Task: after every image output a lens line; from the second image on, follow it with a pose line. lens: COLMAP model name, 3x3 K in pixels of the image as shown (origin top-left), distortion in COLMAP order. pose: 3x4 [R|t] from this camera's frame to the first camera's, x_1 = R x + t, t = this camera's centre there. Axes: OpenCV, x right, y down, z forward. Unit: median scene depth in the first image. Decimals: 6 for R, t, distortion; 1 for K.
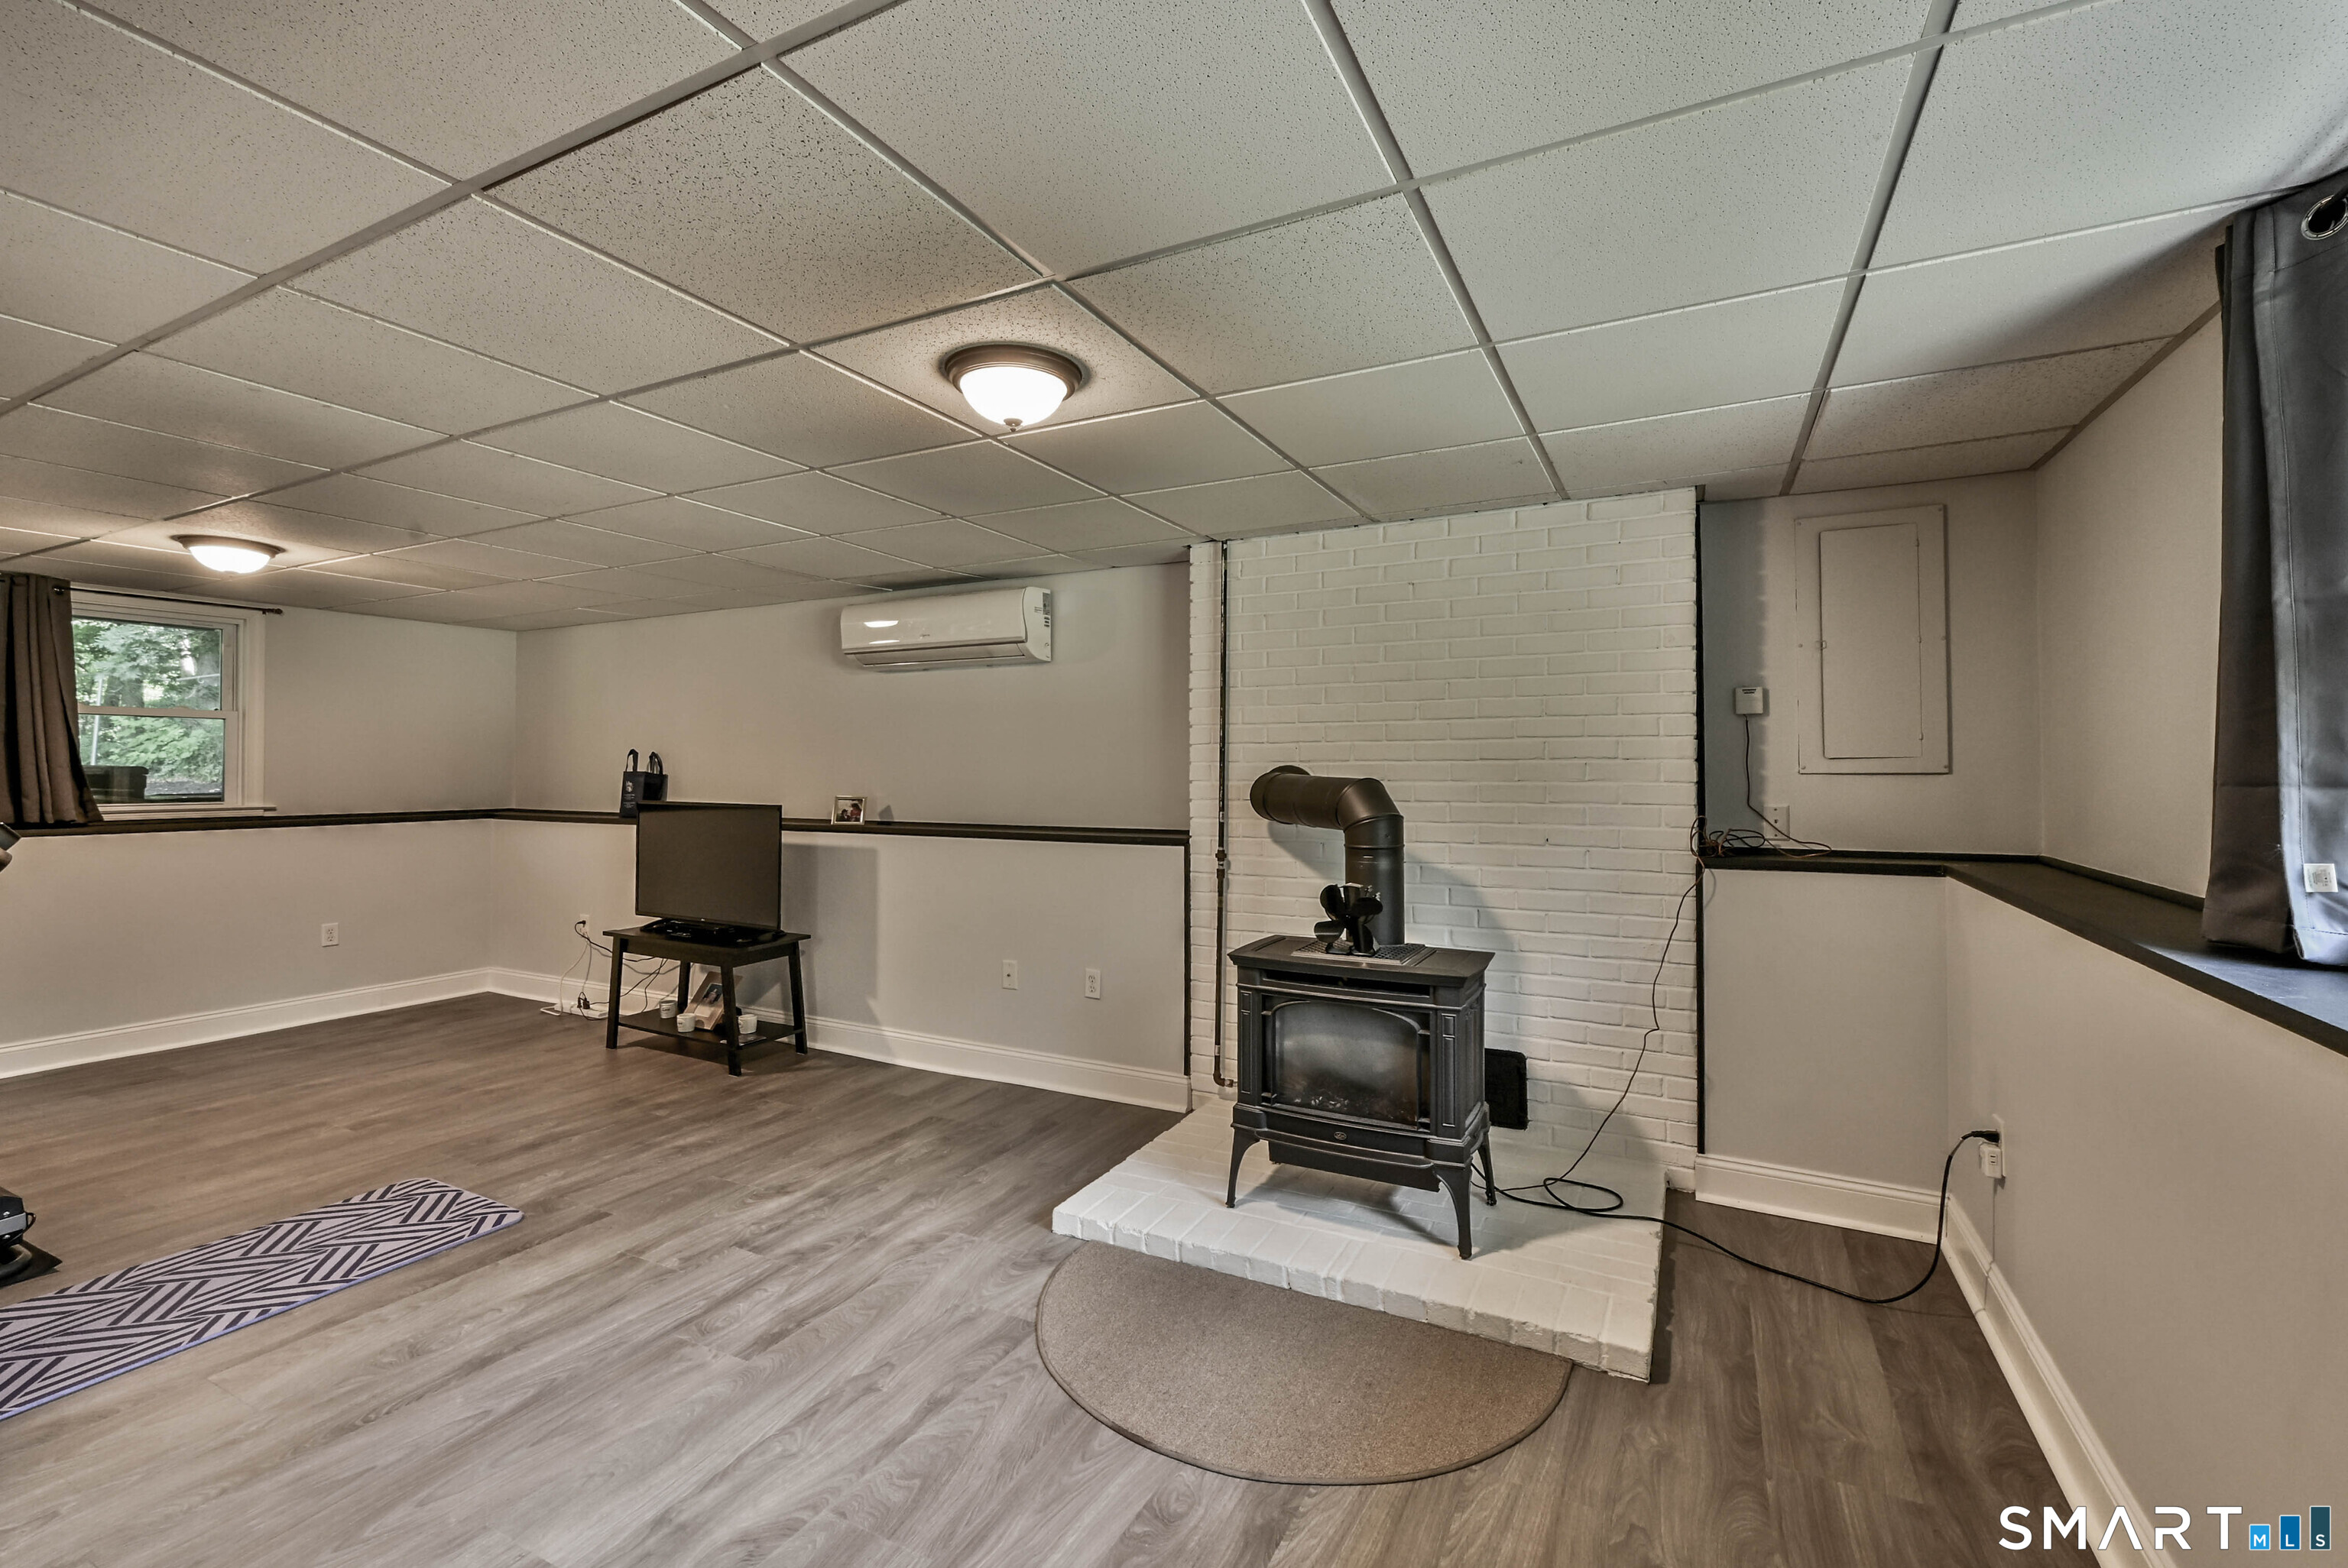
lens RADIAL K [[977.7, 0, 1175.1], [0, 977.7, 731.6], [0, 0, 1]] dist [-0.002400, -0.000154]
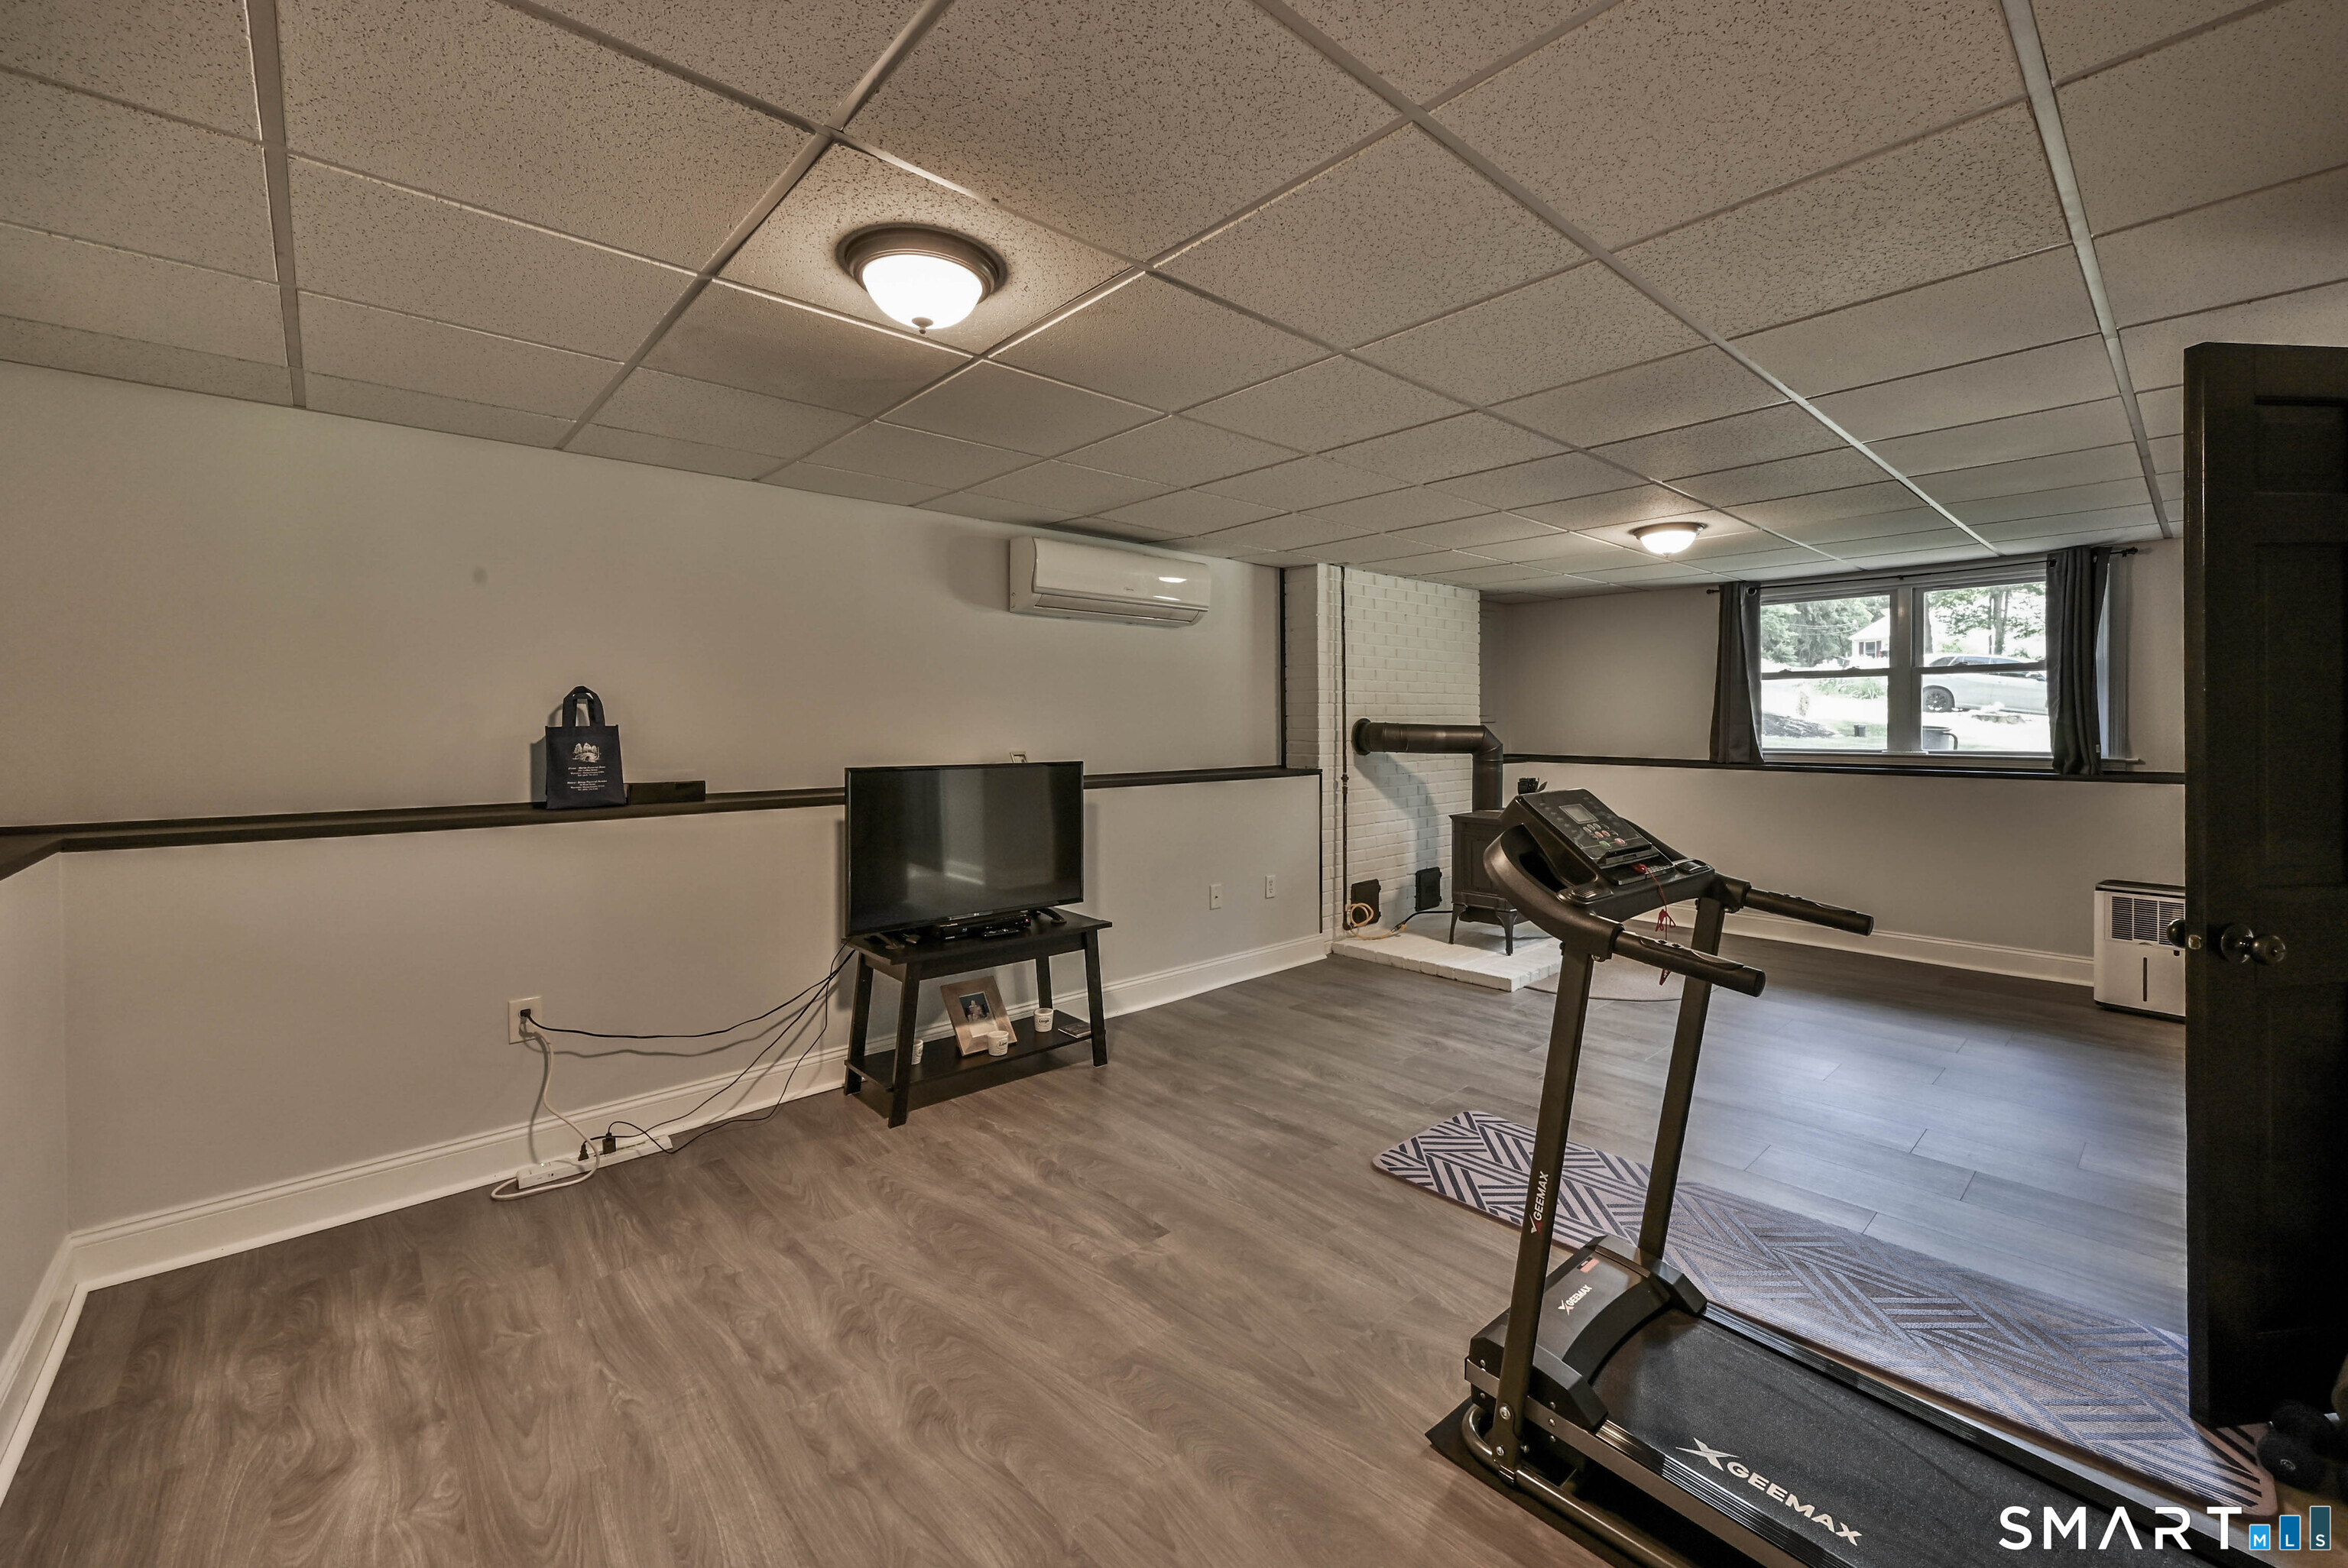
lens RADIAL K [[977.7, 0, 1175.1], [0, 977.7, 731.6], [0, 0, 1]] dist [-0.002400, -0.000154]
pose [[0.350283, -0.016750, 0.936494, -1.762158], [-0.044863, 0.998392, 0.034638, 0.018339], [-0.935569, -0.054147, 0.348969, 0.892070]]
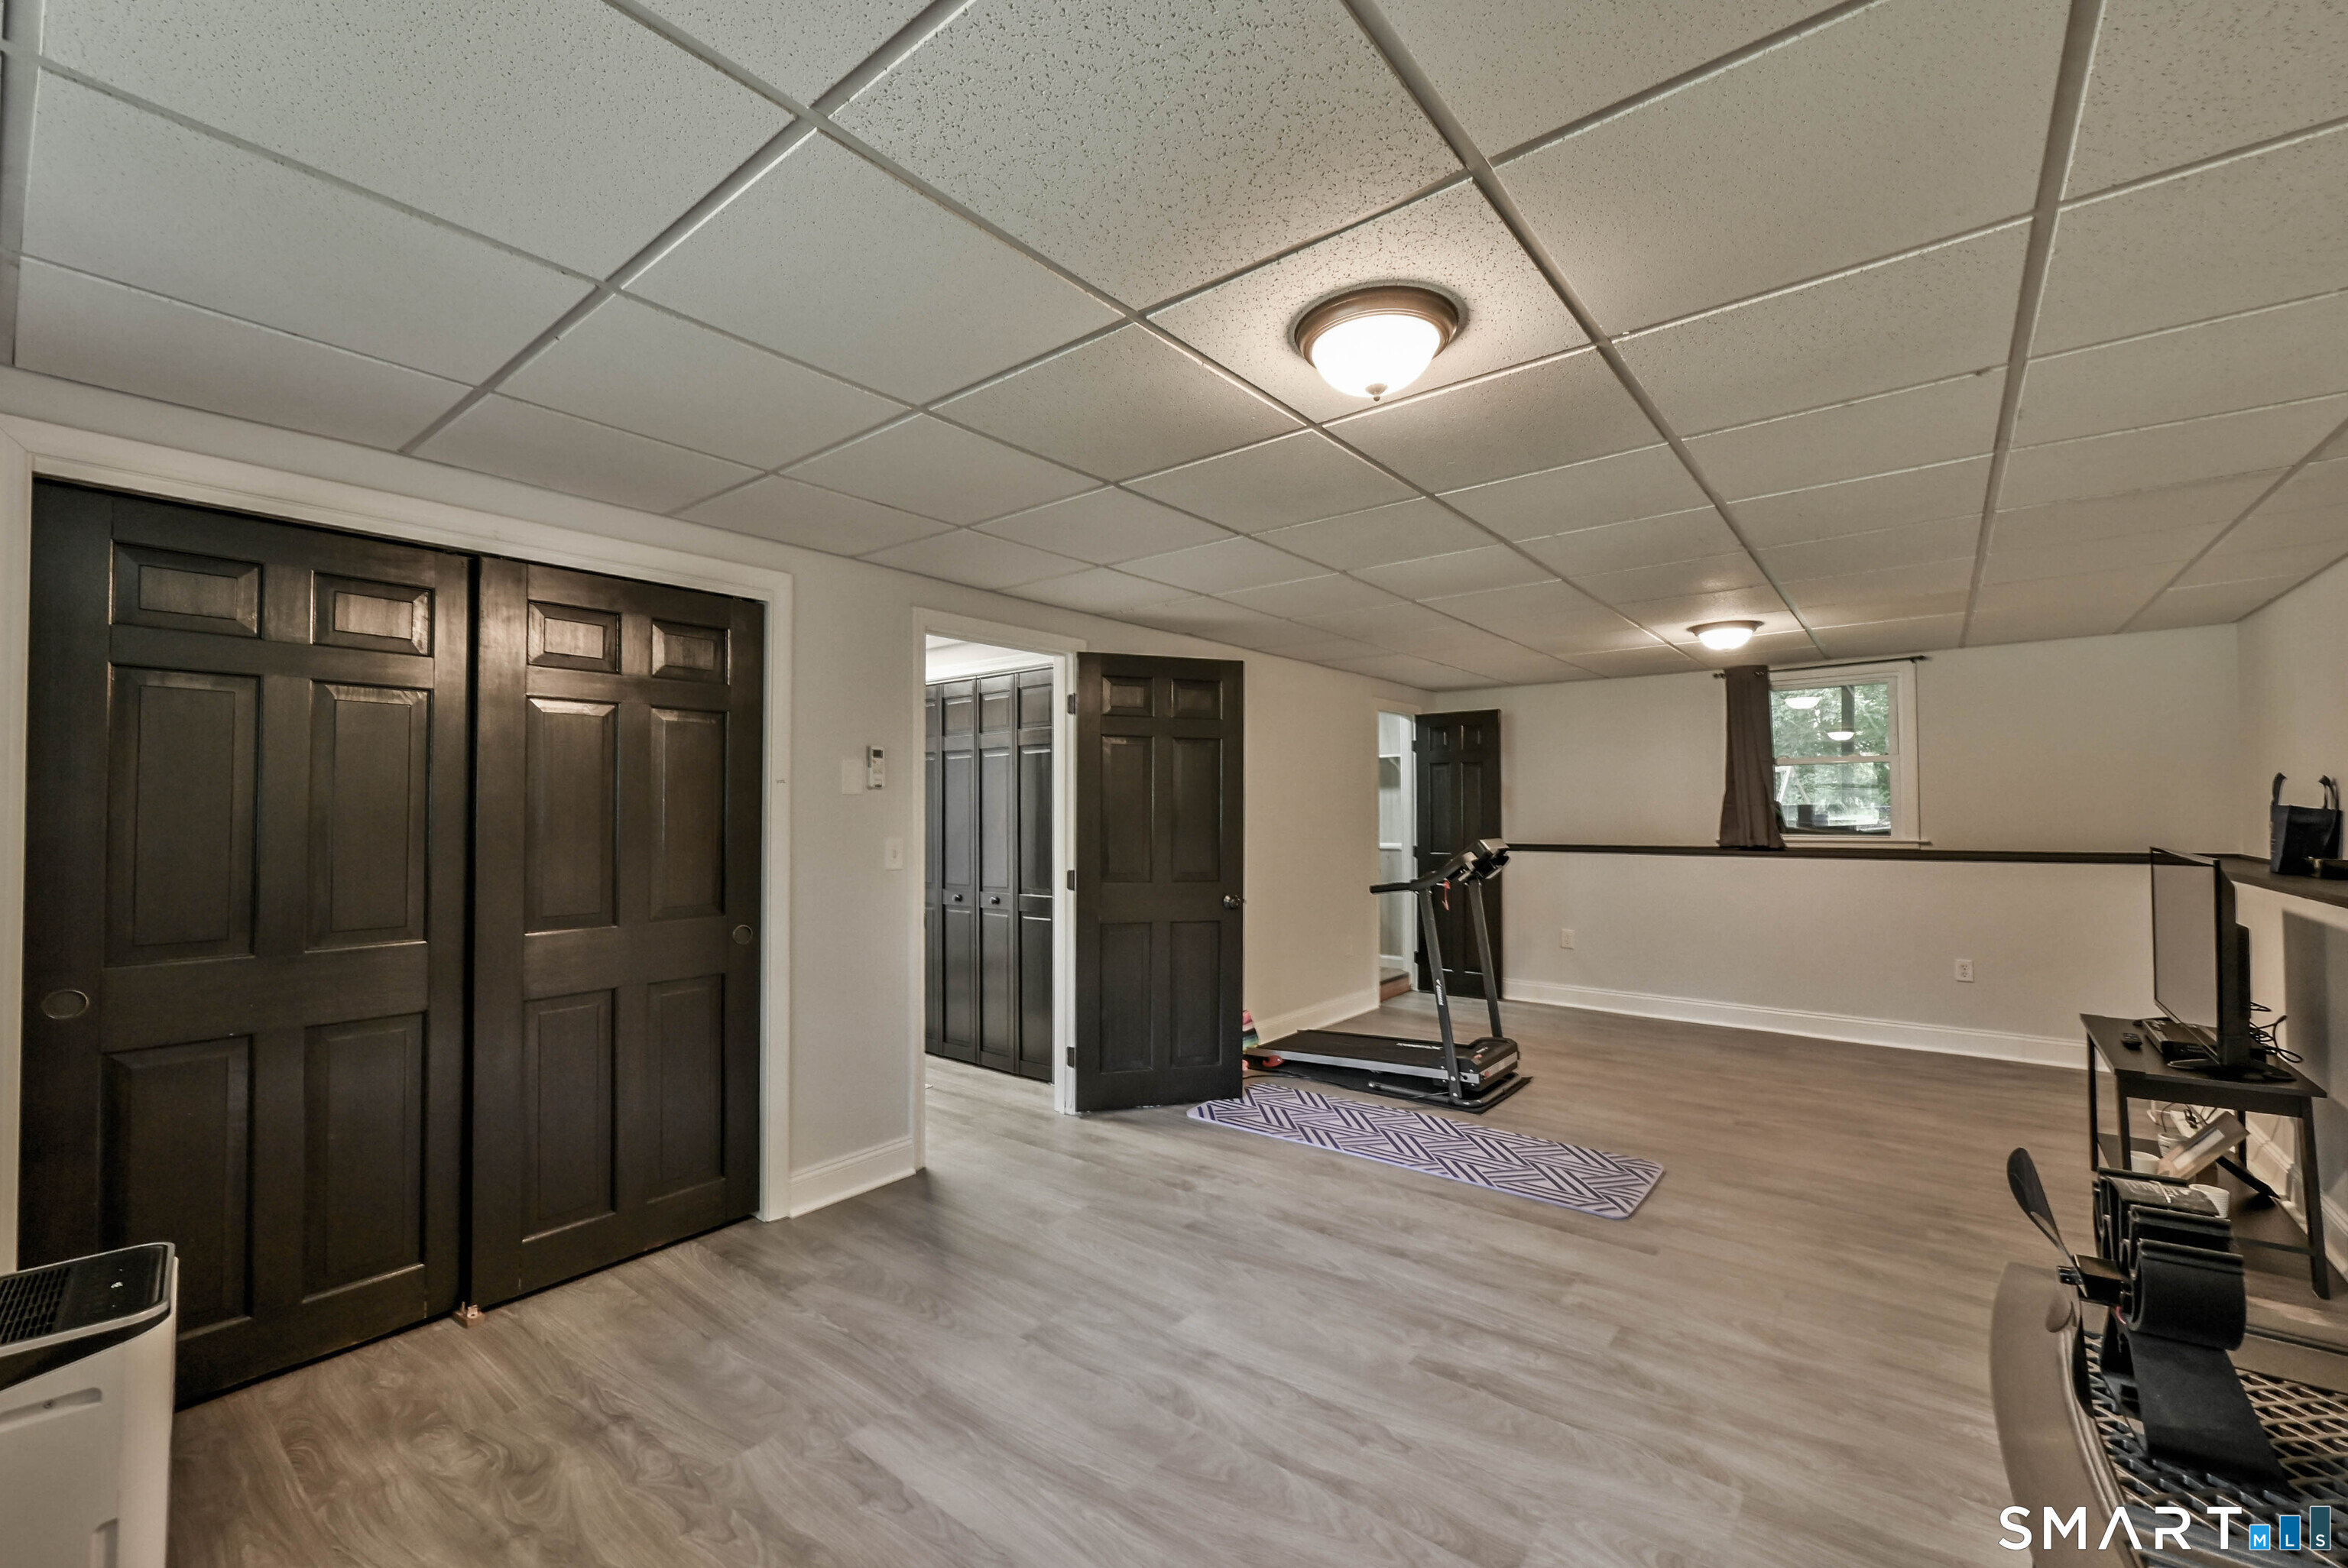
lens RADIAL K [[959.7, 0, 1174.0], [0, 959.7, 784.0], [0, 0, 1]] dist [-0.000500, -0.000247]
pose [[-0.193829, -0.029052, -0.980605, 0.468662], [0.049657, 0.997990, -0.039383, 0.026491], [0.979778, -0.056328, -0.191997, 0.695578]]
